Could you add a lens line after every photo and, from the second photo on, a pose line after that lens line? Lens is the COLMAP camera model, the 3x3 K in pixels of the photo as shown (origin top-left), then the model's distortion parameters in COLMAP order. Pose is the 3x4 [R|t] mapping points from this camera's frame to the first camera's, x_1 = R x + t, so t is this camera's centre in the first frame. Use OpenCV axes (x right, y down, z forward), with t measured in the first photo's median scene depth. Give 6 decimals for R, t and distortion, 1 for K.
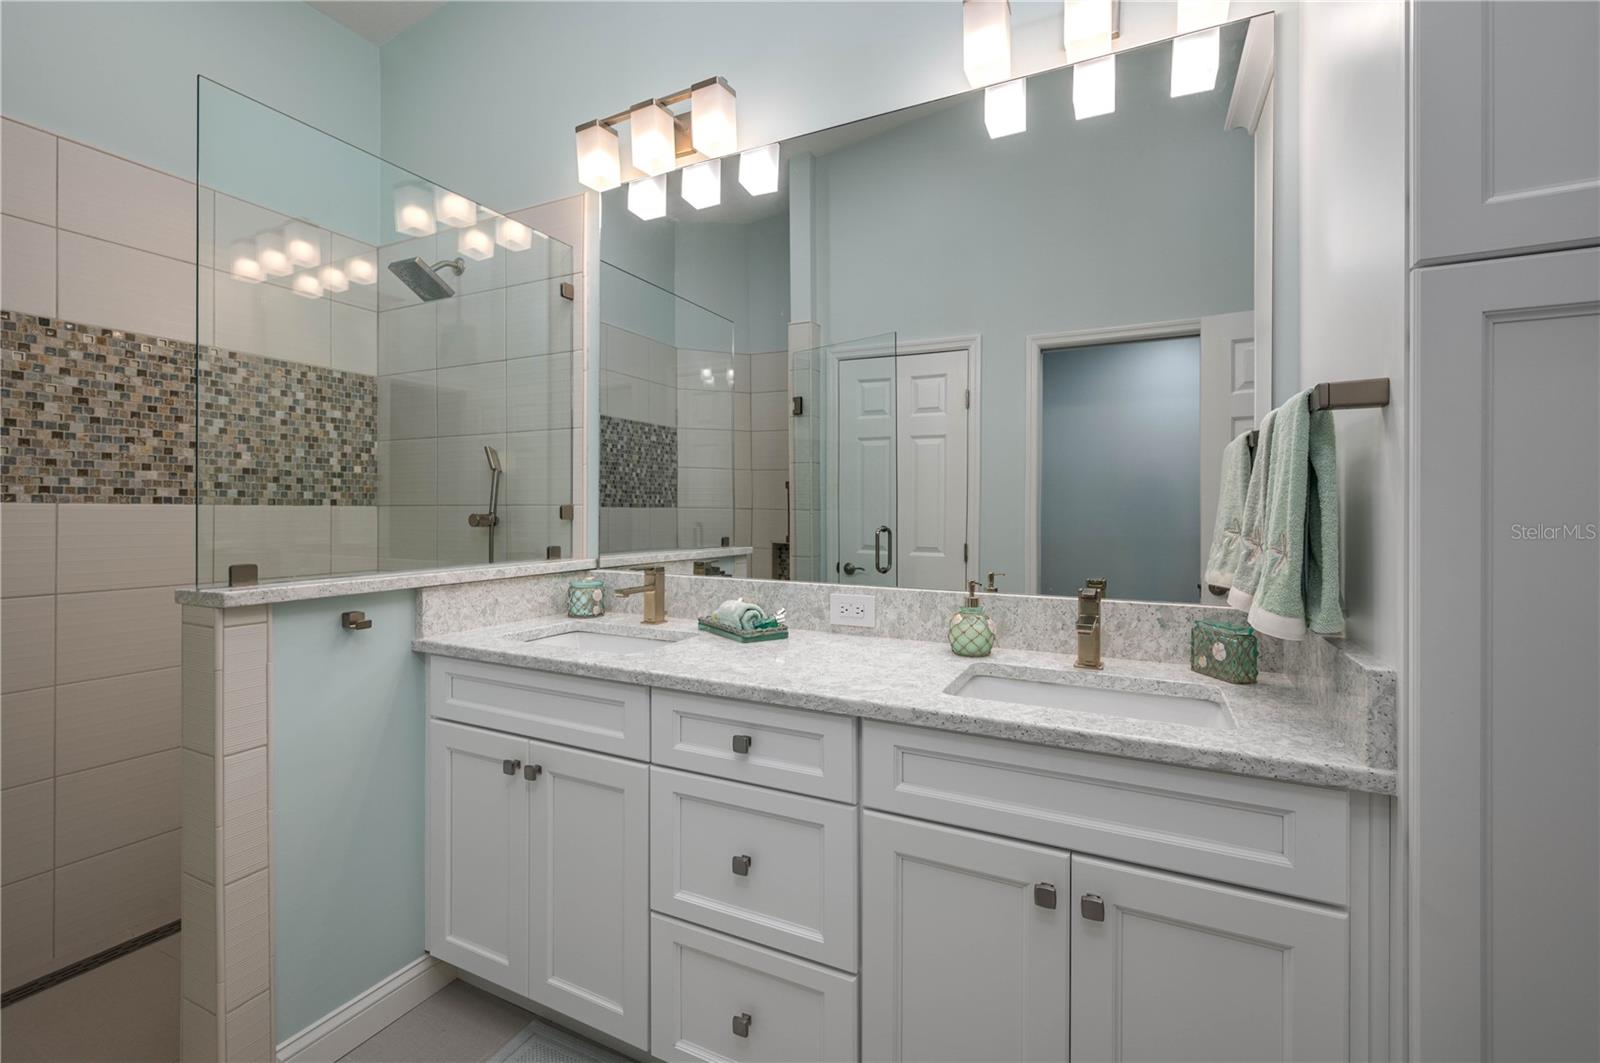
lens RADIAL K [[690.2, 0, 798.1], [0, 690.2, 517.3], [0, 0, 1]] dist [-0.000367, 0.000230]
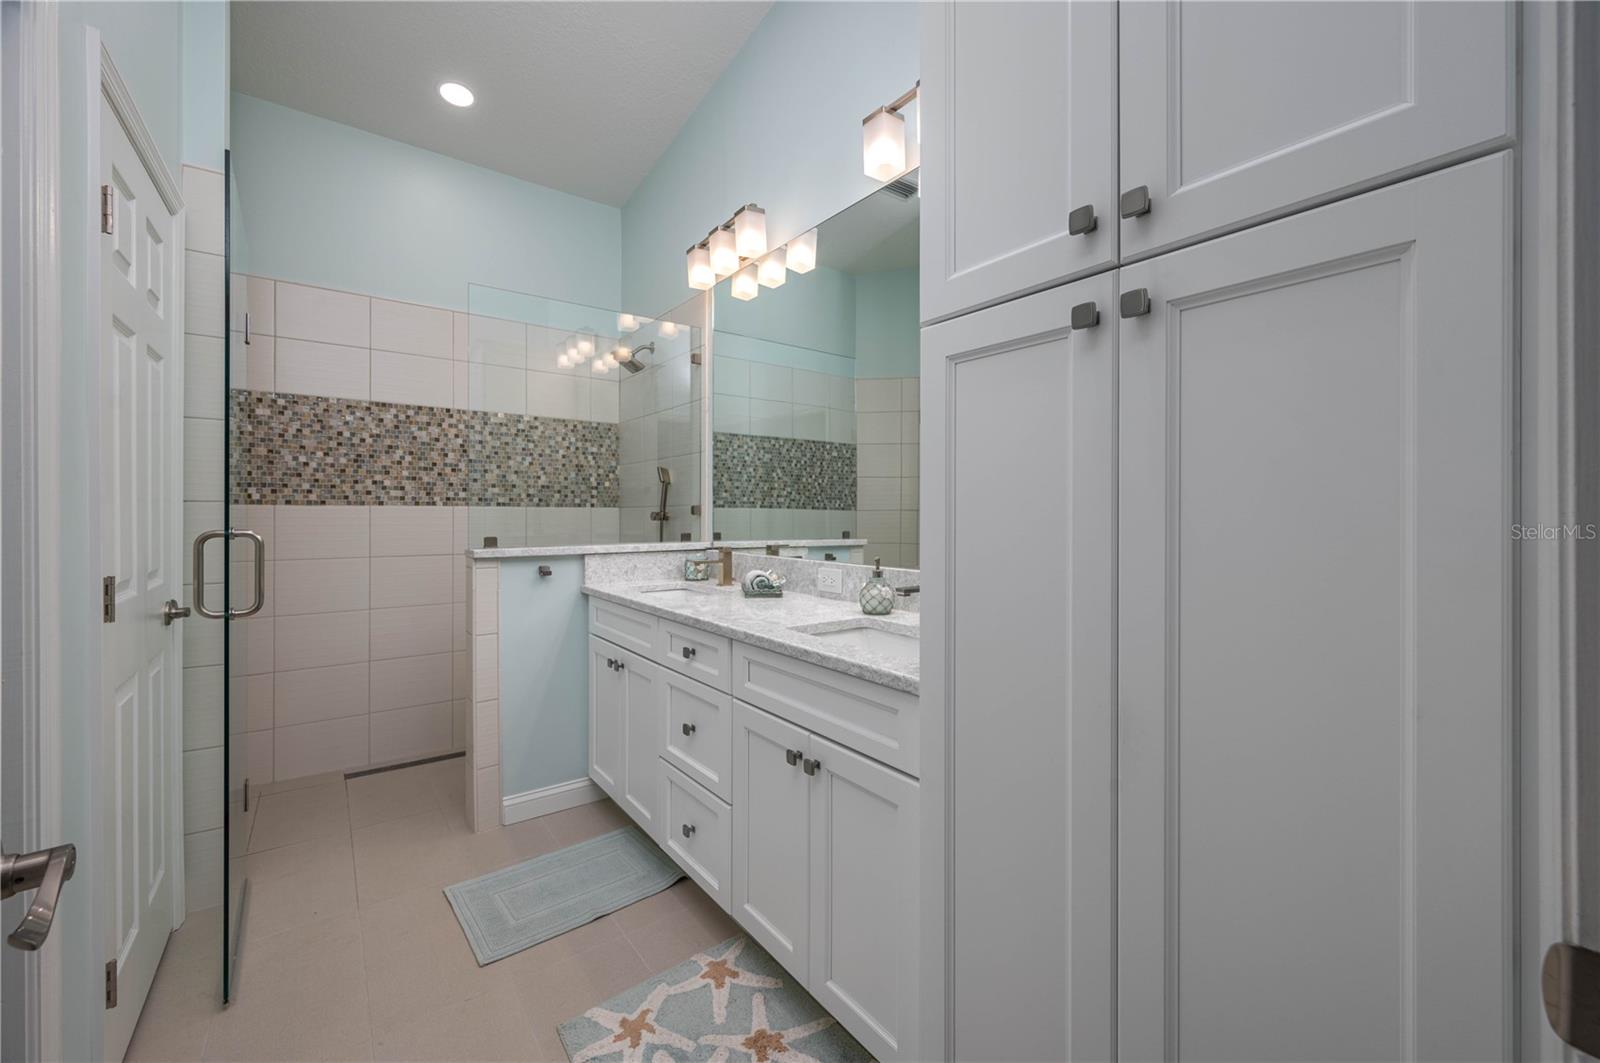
lens RADIAL K [[636.9, 0, 796.1], [0, 636.9, 522.4], [0, 0, 1]] dist [-0.000791, -0.000019]
pose [[0.892862, 0.003287, -0.450319, 0.467278], [-0.002721, 0.999994, 0.001904, 0.015711], [0.450322, -0.000475, 0.892866, -0.111918]]
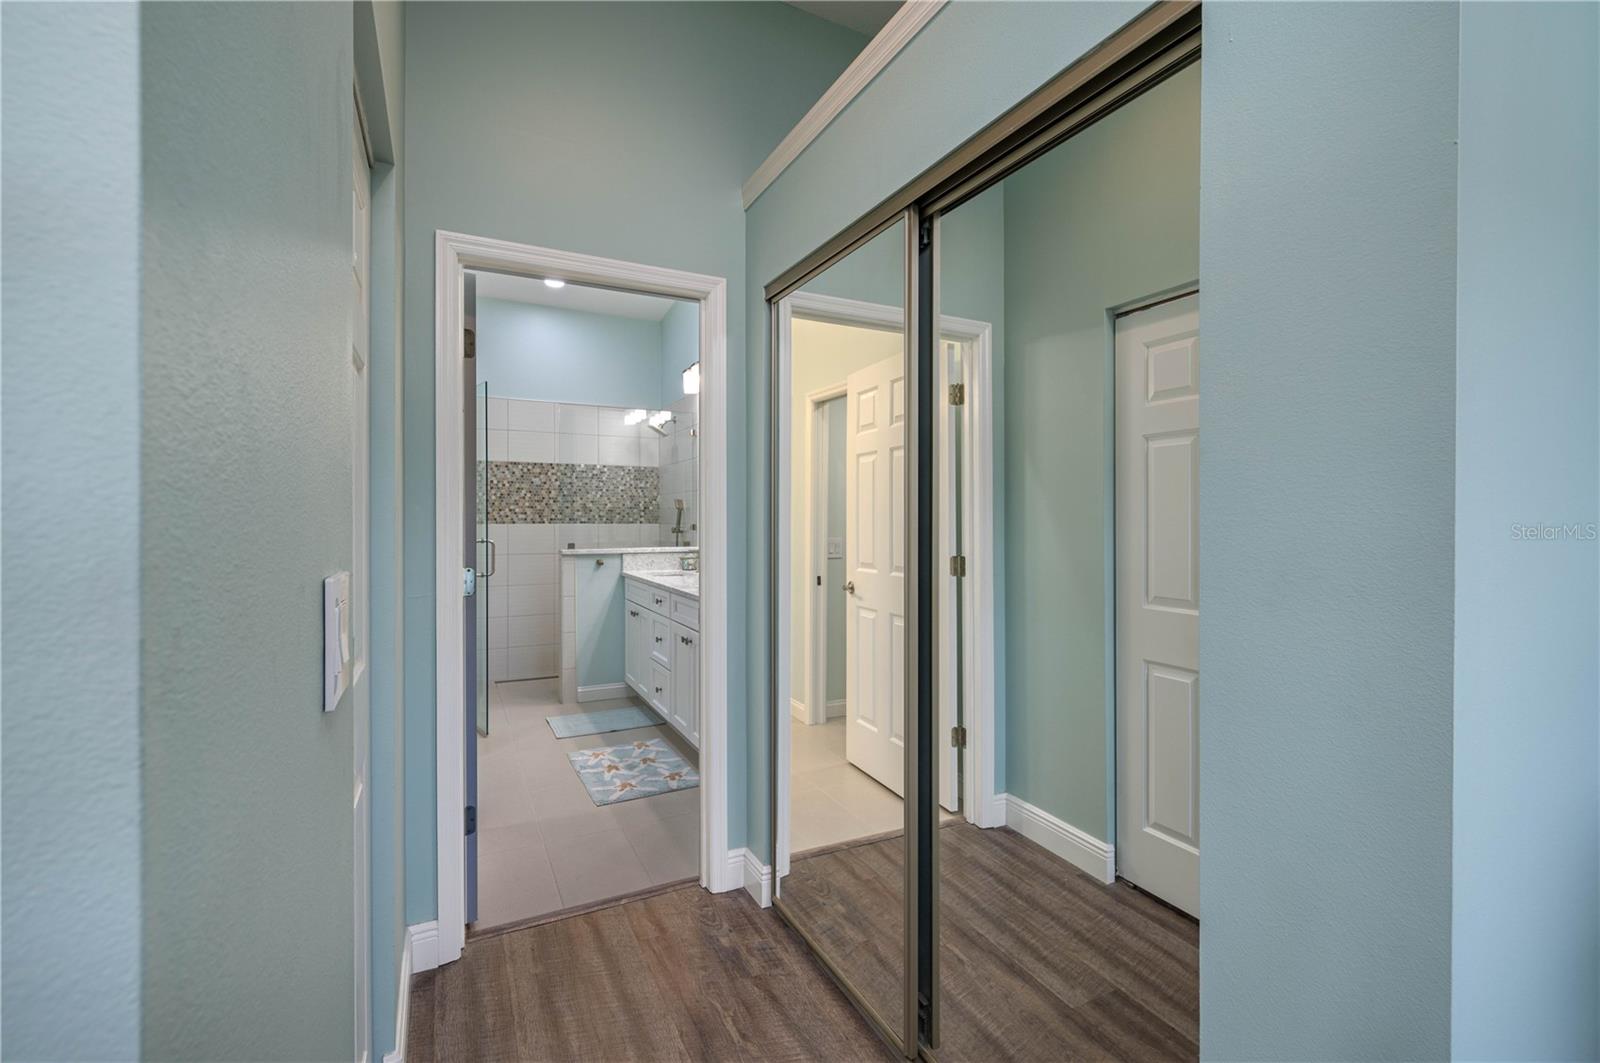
lens RADIAL K [[698.5, 0, 800.0], [0, 698.5, 531.5], [0, 0, 1]] dist [-0.000426, 0.000032]
pose [[0.802206, 0.006919, -0.597008, 1.392968], [-0.003056, 0.999967, 0.007484, -0.011140], [0.597040, -0.004180, 0.802201, -0.700888]]
